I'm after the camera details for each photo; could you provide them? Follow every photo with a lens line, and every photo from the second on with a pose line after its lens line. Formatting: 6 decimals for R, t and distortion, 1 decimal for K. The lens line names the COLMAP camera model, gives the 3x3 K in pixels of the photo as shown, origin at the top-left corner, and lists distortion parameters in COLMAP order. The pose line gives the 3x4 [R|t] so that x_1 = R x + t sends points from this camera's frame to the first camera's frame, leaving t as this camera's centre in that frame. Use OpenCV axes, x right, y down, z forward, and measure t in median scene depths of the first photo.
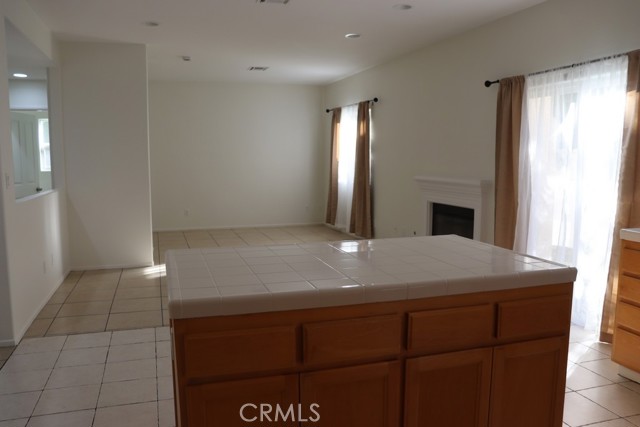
lens RADIAL K [[530.2, 0, 315.0], [0, 530.2, 219.0], [0, 0, 1]] dist [-0.165695, 0.148943]
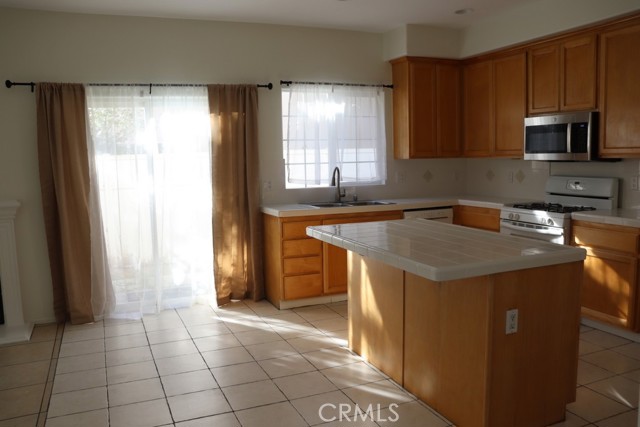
lens RADIAL K [[530.2, 0, 318.6], [0, 530.2, 217.2], [0, 0, 1]] dist [-0.165695, 0.148943]
pose [[-0.116655, -0.111725, 0.986868, -0.637113], [0.144442, 0.981179, 0.128155, -0.095095], [-0.982613, 0.157496, -0.098322, 0.713956]]
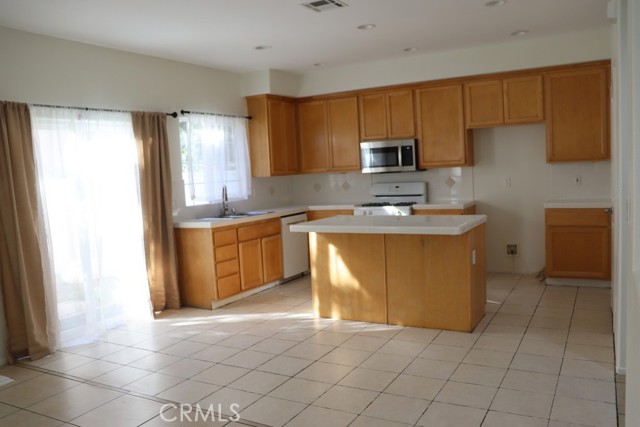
lens RADIAL K [[530.2, 0, 320.0], [0, 530.2, 217.6], [0, 0, 1]] dist [-0.165695, 0.148943]
pose [[-0.694160, -0.024790, 0.719394, -0.633237], [0.142335, 0.974946, 0.170939, -0.165797], [-0.705608, 0.221054, -0.673240, 1.319759]]
